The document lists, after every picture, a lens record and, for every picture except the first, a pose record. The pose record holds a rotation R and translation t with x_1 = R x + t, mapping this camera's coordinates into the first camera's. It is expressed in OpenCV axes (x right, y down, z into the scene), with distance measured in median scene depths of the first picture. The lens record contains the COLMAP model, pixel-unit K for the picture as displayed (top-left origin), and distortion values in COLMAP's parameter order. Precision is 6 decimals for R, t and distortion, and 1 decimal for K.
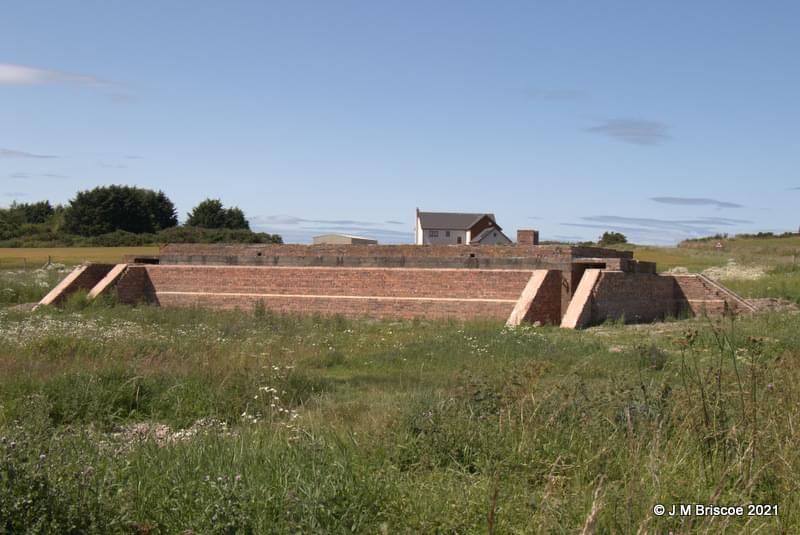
lens RADIAL K [[1157.2, 0, 400.0], [0, 1157.2, 267.5], [0, 0, 1]] dist [0.096323, 0.023243]
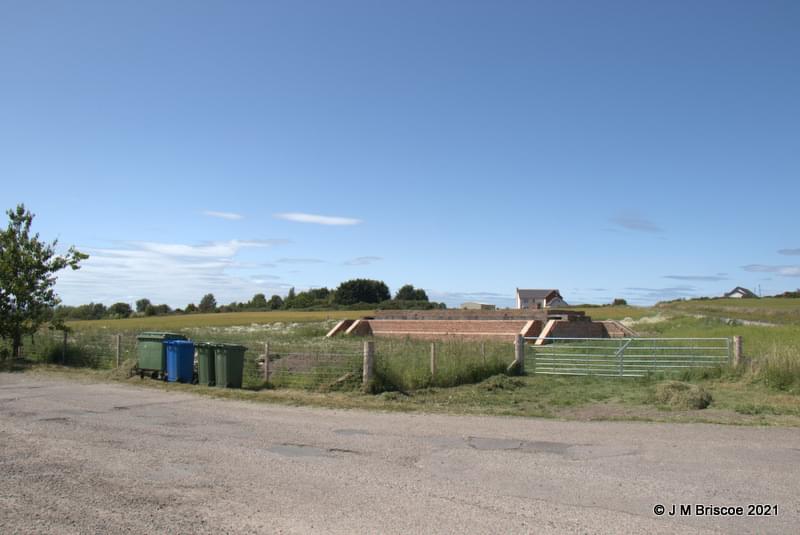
lens RADIAL K [[649.9, 0, 400.0], [0, 649.9, 267.5], [0, 0, 1]] dist [-0.189844, 0.170907]
pose [[0.983950, -0.023146, -0.176939, 0.076036], [0.008768, 0.996626, -0.081612, -0.000574], [0.178231, 0.078751, 0.980832, -0.273095]]
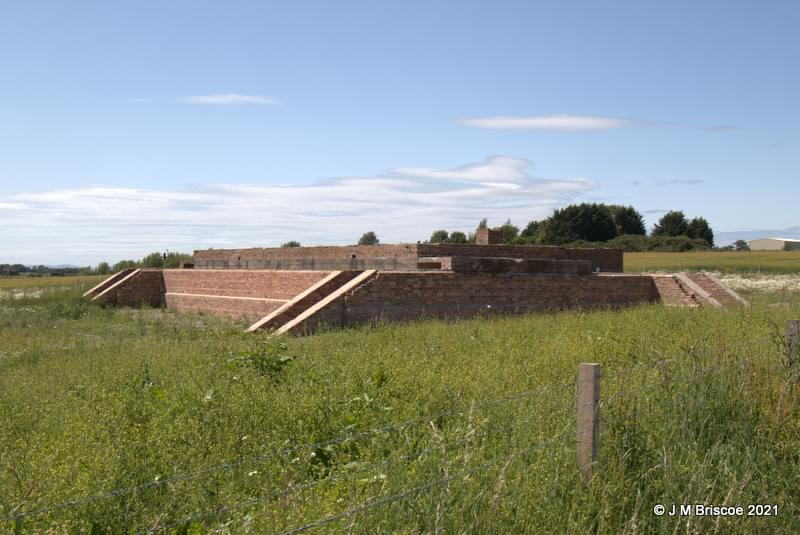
lens RADIAL K [[936.0, 0, 400.0], [0, 936.0, 267.5], [0, 0, 1]] dist [0.011386, 0.009476]
pose [[0.860683, -0.010667, -0.509030, 0.440684], [0.008888, 0.999943, -0.005927, 0.003415], [0.509064, 0.000577, 0.860729, 0.311008]]
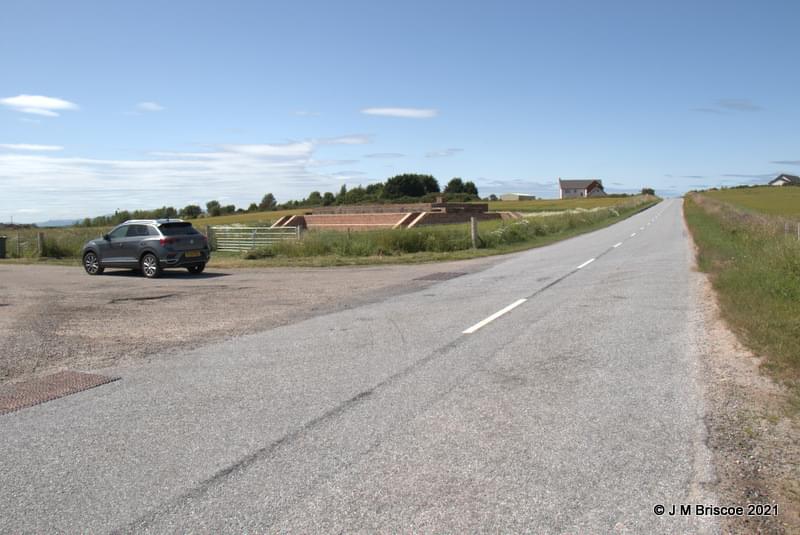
lens RADIAL K [[649.9, 0, 400.0], [0, 649.9, 267.5], [0, 0, 1]] dist [-0.189844, 0.170907]
pose [[0.950658, -0.007876, -0.310142, 0.478325], [0.034464, 0.996171, 0.080345, 0.005498], [0.308321, -0.087070, 0.947289, -0.425565]]
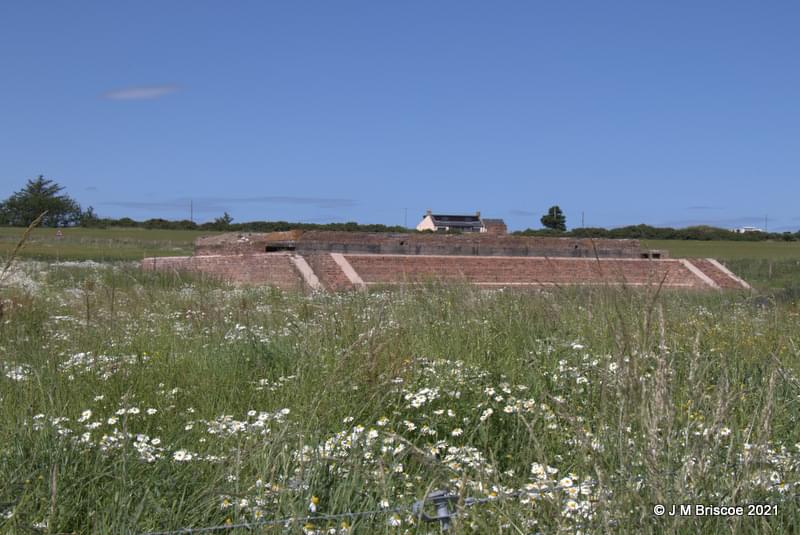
lens RADIAL K [[1191.2, 0, 400.0], [0, 1191.2, 267.5], [0, 0, 1]] dist [0.127803, 0.074964]
pose [[0.570628, -0.005305, 0.821191, -0.934661], [-0.003528, 0.999954, 0.008912, 0.000263], [-0.821201, -0.007983, 0.570583, 0.402090]]
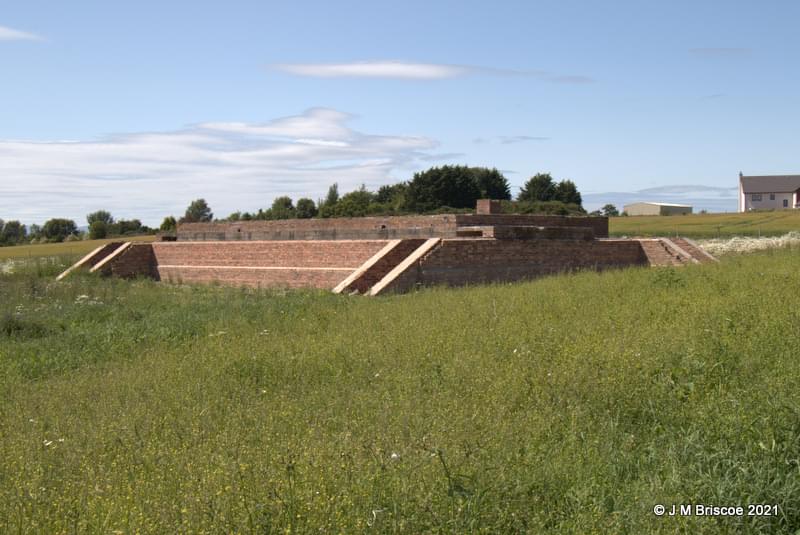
lens RADIAL K [[1098.1, 0, 400.0], [0, 1098.1, 267.5], [0, 0, 1]] dist [0.075766, 0.019020]
pose [[0.936616, -0.015840, -0.349998, 0.381398], [0.025451, 0.999414, 0.022878, 0.003734], [0.349431, -0.030335, 0.936471, 0.059136]]
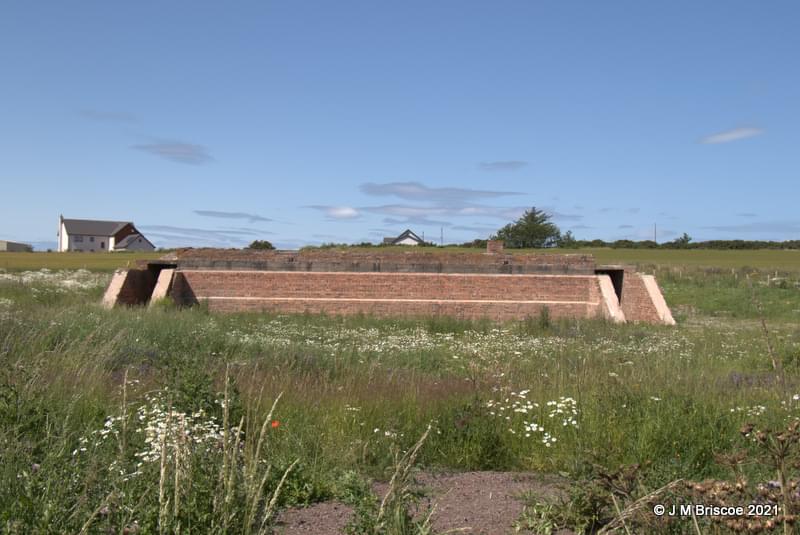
lens RADIAL K [[973.5, 0, 400.0], [0, 973.5, 267.5], [0, 0, 1]] dist [0.052781, 0.010453]
pose [[0.912230, 0.003436, 0.409663, -0.379953], [-0.002563, 0.999993, -0.002681, -0.002562], [-0.409670, 0.001395, 0.912233, 0.150771]]
